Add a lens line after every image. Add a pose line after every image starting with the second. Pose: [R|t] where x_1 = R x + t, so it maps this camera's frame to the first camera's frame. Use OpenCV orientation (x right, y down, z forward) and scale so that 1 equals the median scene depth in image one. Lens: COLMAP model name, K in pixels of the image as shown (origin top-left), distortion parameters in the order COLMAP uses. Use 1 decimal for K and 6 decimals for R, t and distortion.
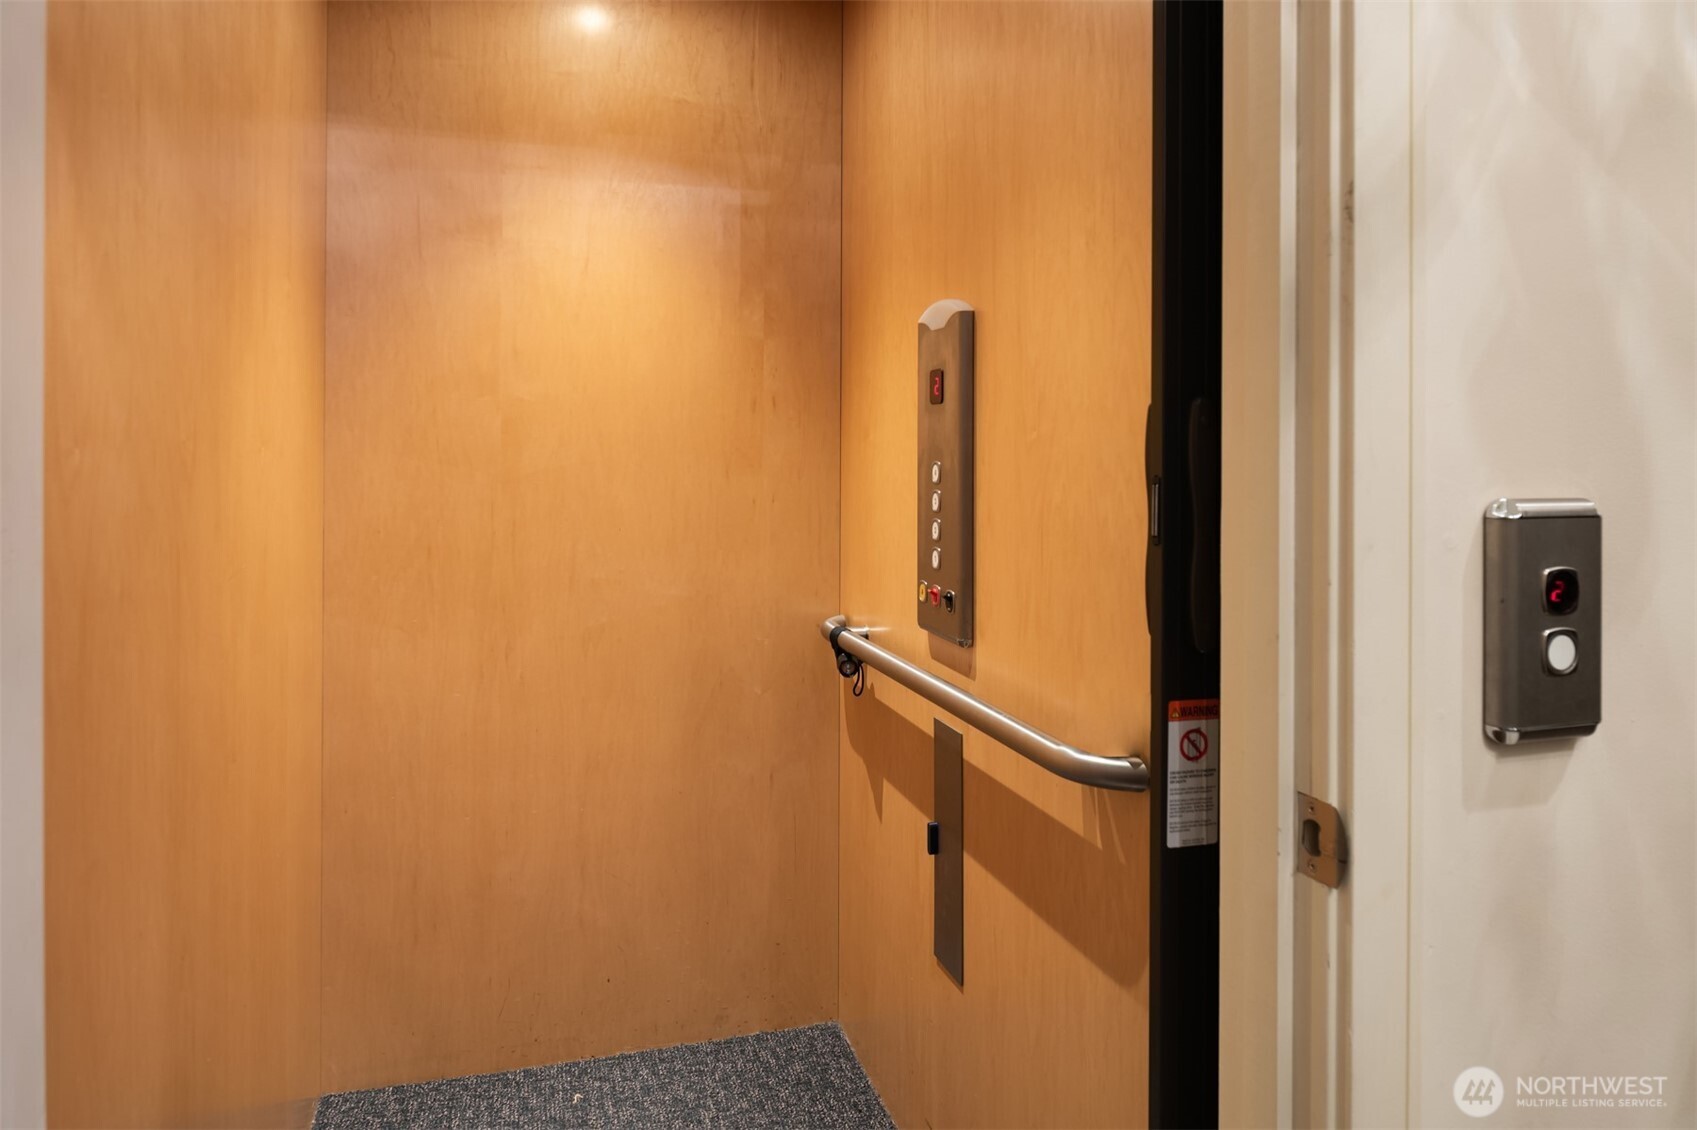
lens RADIAL K [[1058.6, 0, 850.4], [0, 1058.6, 470.3], [0, 0, 1]] dist [0.004573, 0.002031]
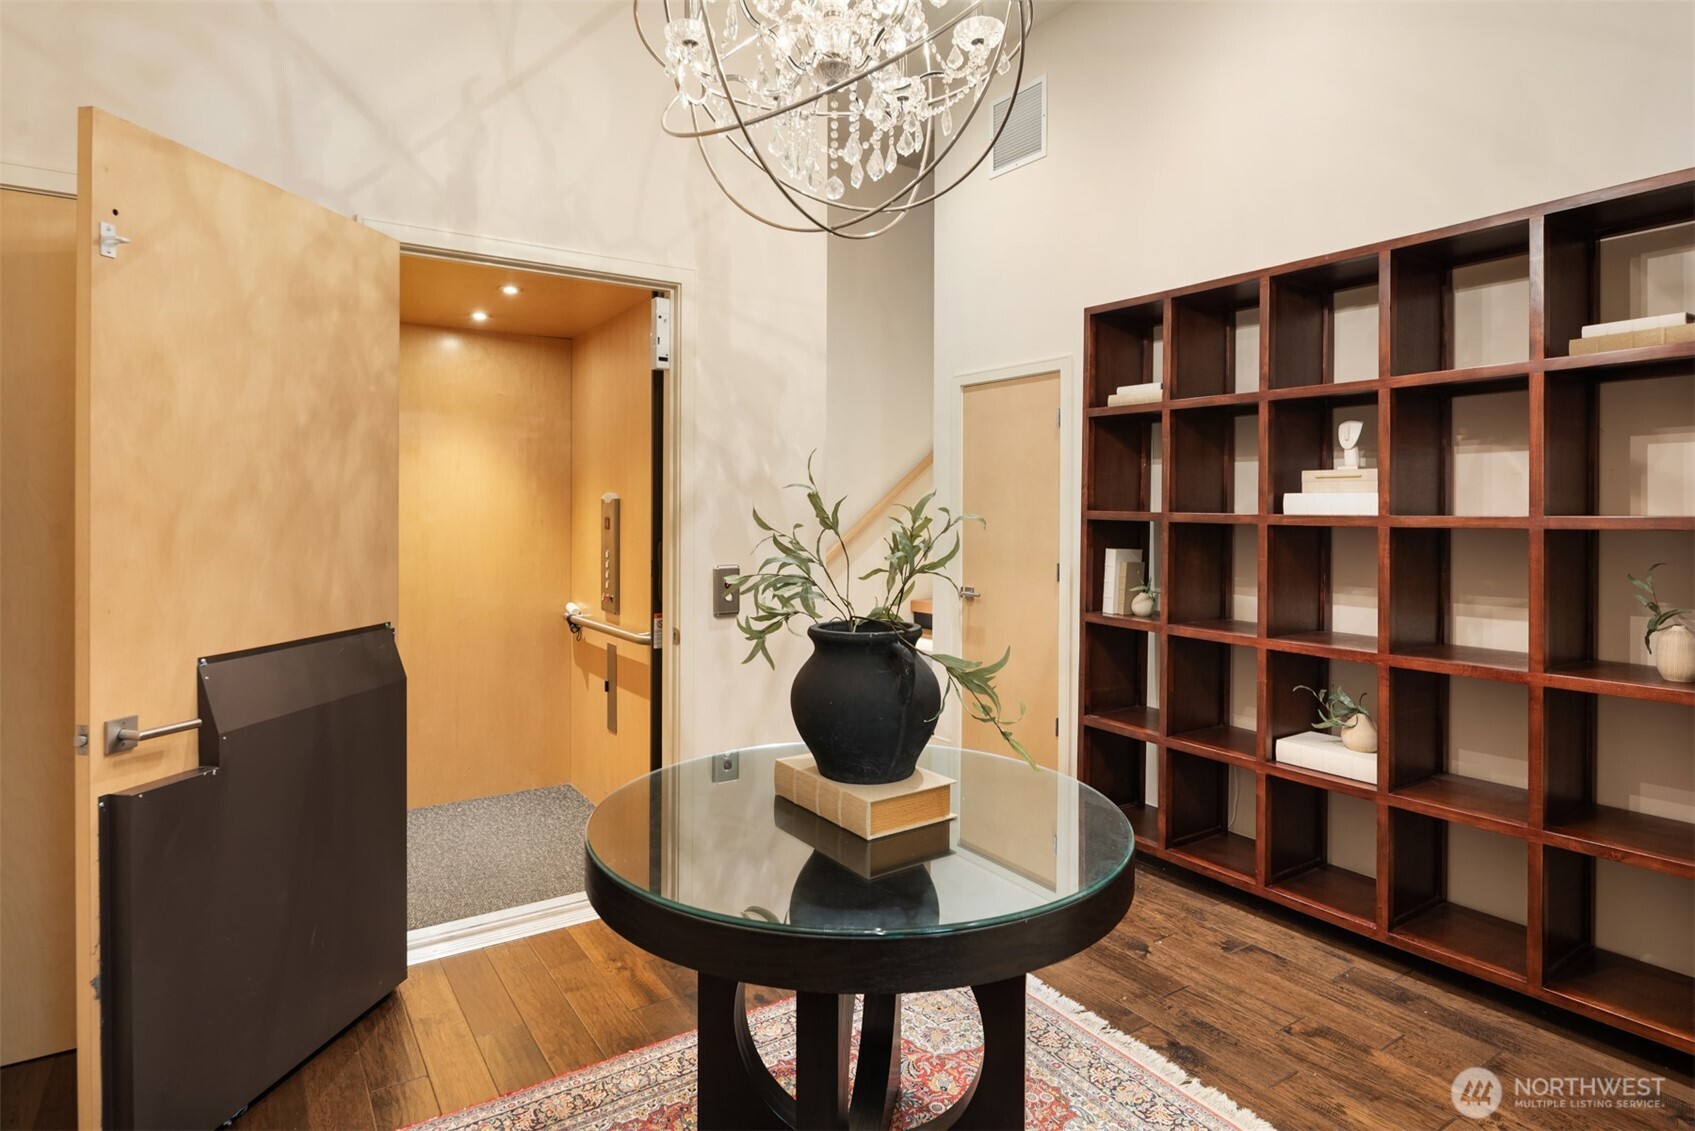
lens RADIAL K [[925.9, 0, 847.9], [0, 925.9, 532.2], [0, 0, 1]] dist [-0.002727, -0.001220]
pose [[0.959608, -0.001350, 0.281337, 0.003202], [-0.000863, 0.999970, 0.007741, -0.077902], [-0.281339, -0.007671, 0.959578, -1.585026]]
